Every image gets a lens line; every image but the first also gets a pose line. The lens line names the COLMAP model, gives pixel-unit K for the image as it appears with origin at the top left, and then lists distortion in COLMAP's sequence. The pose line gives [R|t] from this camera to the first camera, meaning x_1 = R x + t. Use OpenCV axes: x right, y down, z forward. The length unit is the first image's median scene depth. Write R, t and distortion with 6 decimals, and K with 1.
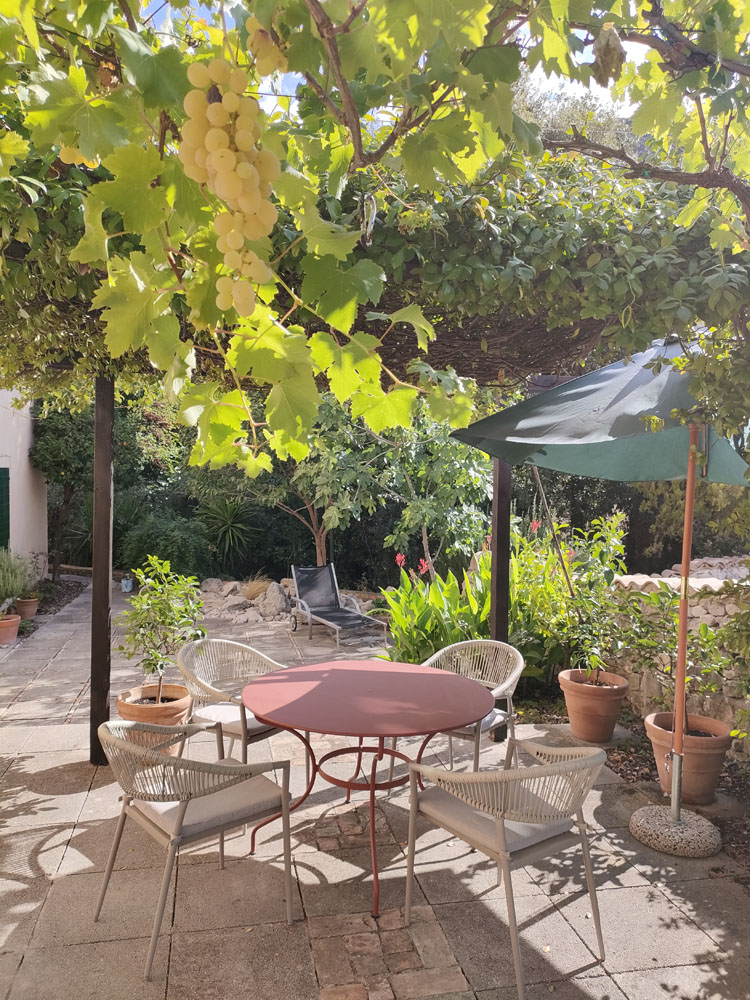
lens RADIAL K [[736.7, 0, 377.5], [0, 736.7, 502.9], [0, 0, 1]] dist [0.040623, -0.003924]
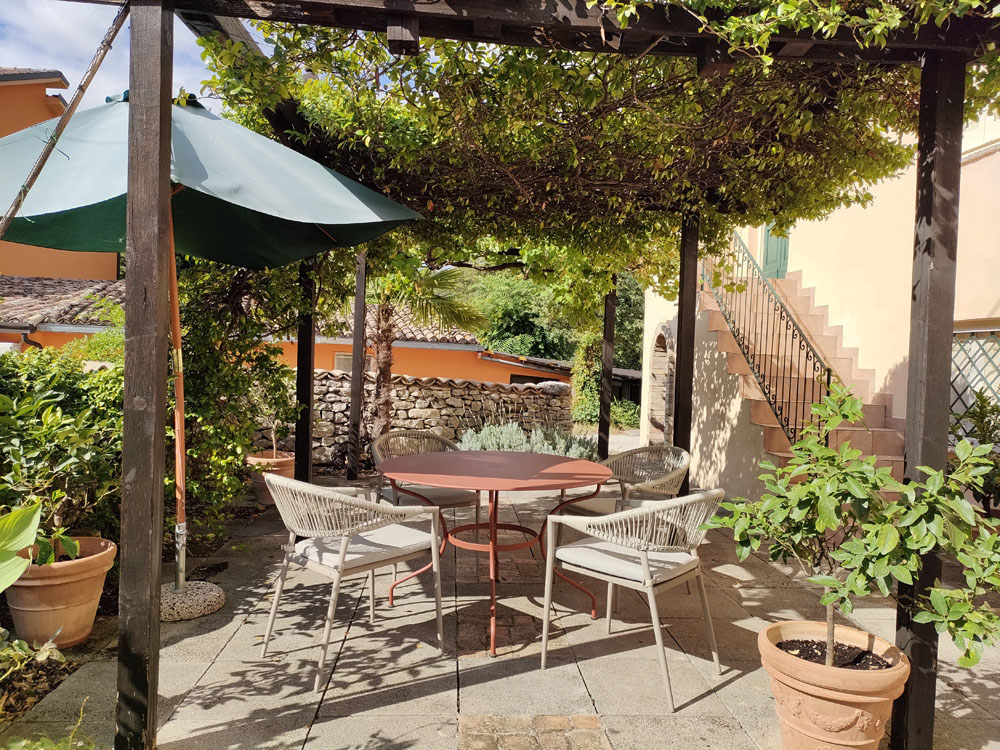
lens RADIAL K [[736.7, 0, 501.1], [0, 736.7, 372.5], [0, 0, 1]] dist [0.040623, -0.003924]
pose [[-0.985698, -0.062542, 0.156486, -0.186313], [-0.052004, 0.996151, 0.070553, 0.043522], [-0.160297, 0.061406, -0.985157, 2.135997]]
